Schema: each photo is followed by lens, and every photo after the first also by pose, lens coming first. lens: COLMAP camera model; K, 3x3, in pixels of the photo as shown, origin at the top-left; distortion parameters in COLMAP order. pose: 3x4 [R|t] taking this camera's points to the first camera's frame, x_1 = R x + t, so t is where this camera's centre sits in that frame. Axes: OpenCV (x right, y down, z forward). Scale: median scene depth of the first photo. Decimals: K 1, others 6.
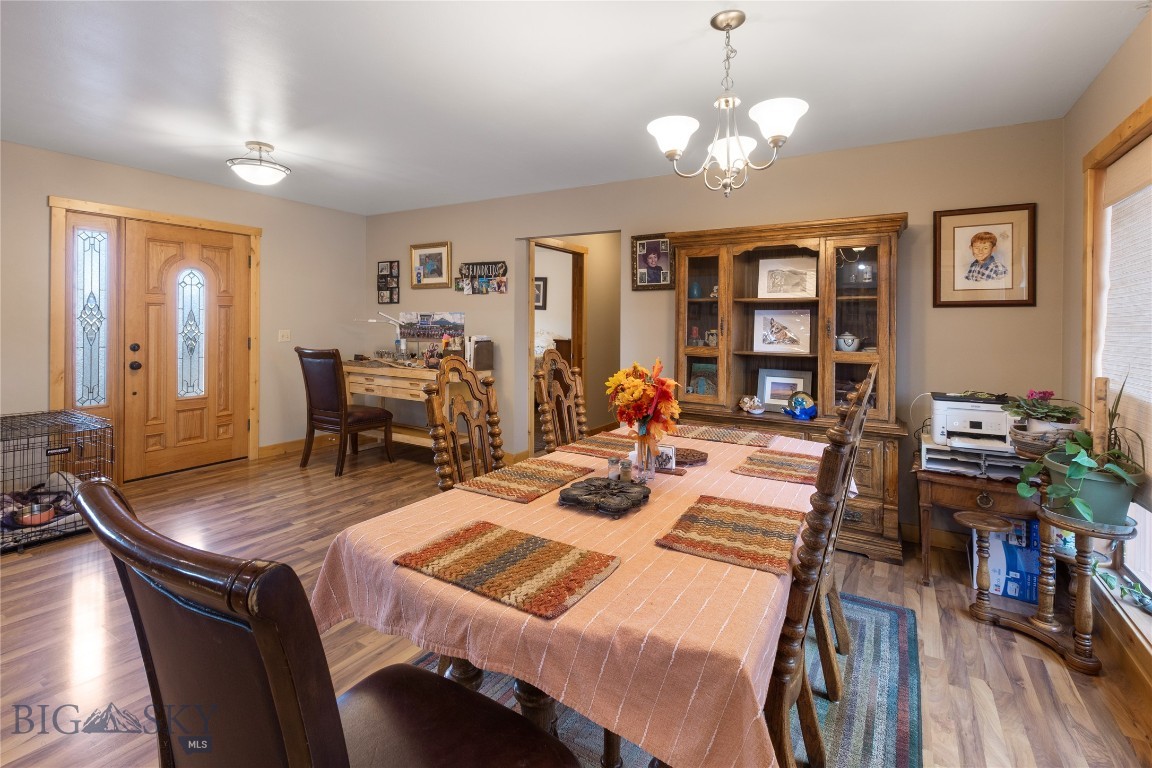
lens RADIAL K [[526.7, 0, 569.3], [0, 526.7, 330.2], [0, 0, 1]] dist [0.001077, 0.000573]
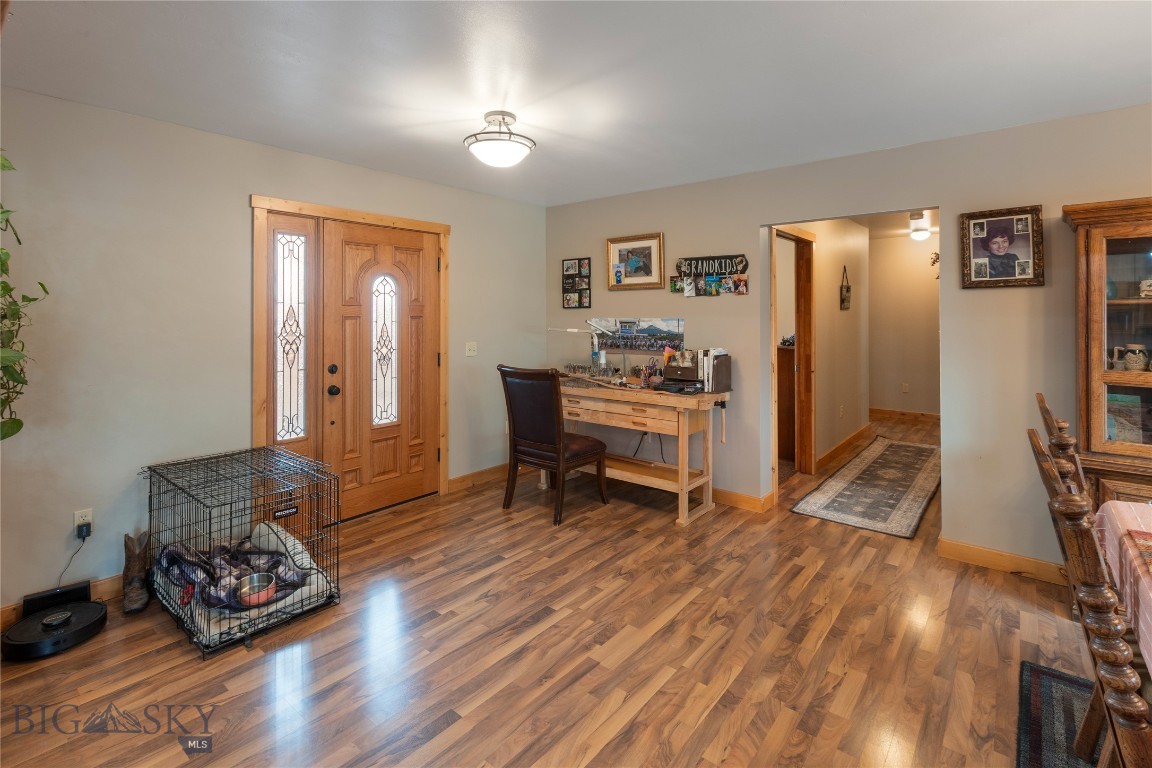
lens RADIAL K [[526.7, 0, 561.7], [0, 526.7, 315.9], [0, 0, 1]] dist [0.001077, 0.000573]
pose [[0.989841, -0.015947, -0.141281, -0.306702], [0.014117, 0.999803, -0.013944, -0.033084], [0.141475, 0.011808, 0.989871, 0.189502]]
